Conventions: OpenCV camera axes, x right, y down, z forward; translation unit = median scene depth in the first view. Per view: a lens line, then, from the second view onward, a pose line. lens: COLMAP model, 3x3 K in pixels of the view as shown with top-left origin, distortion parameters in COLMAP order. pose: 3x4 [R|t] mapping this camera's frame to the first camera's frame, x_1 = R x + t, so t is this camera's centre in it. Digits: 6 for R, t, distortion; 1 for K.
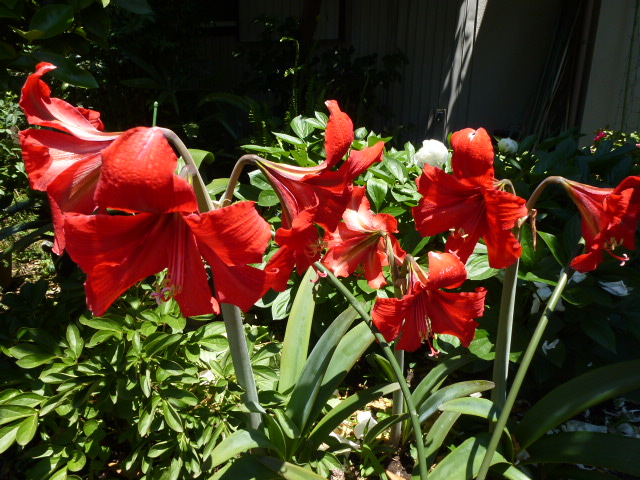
lens RADIAL K [[462.7, 0, 320.0], [0, 462.7, 240.0], [0, 0, 1]] dist [-0.074589, 0.035065]
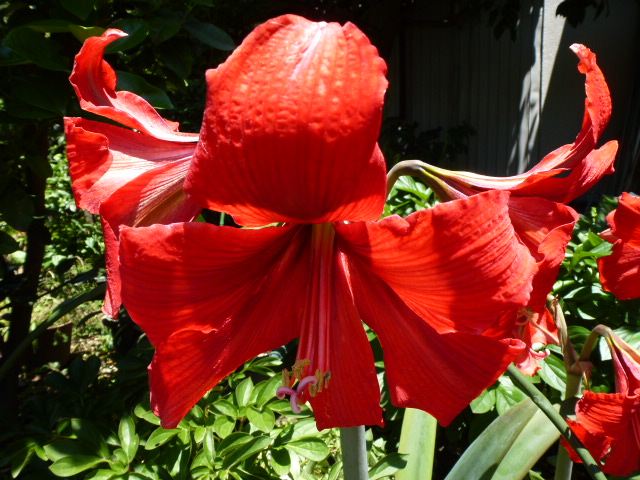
lens RADIAL K [[447.4, 0, 320.0], [0, 447.4, 240.0], [0, 0, 1]] dist [-0.028377, 0.000885]
pose [[0.993926, -0.014569, -0.109080, -0.135476], [-0.004873, 0.984399, -0.175884, 0.021233], [0.109940, 0.175347, 0.978349, 0.252458]]
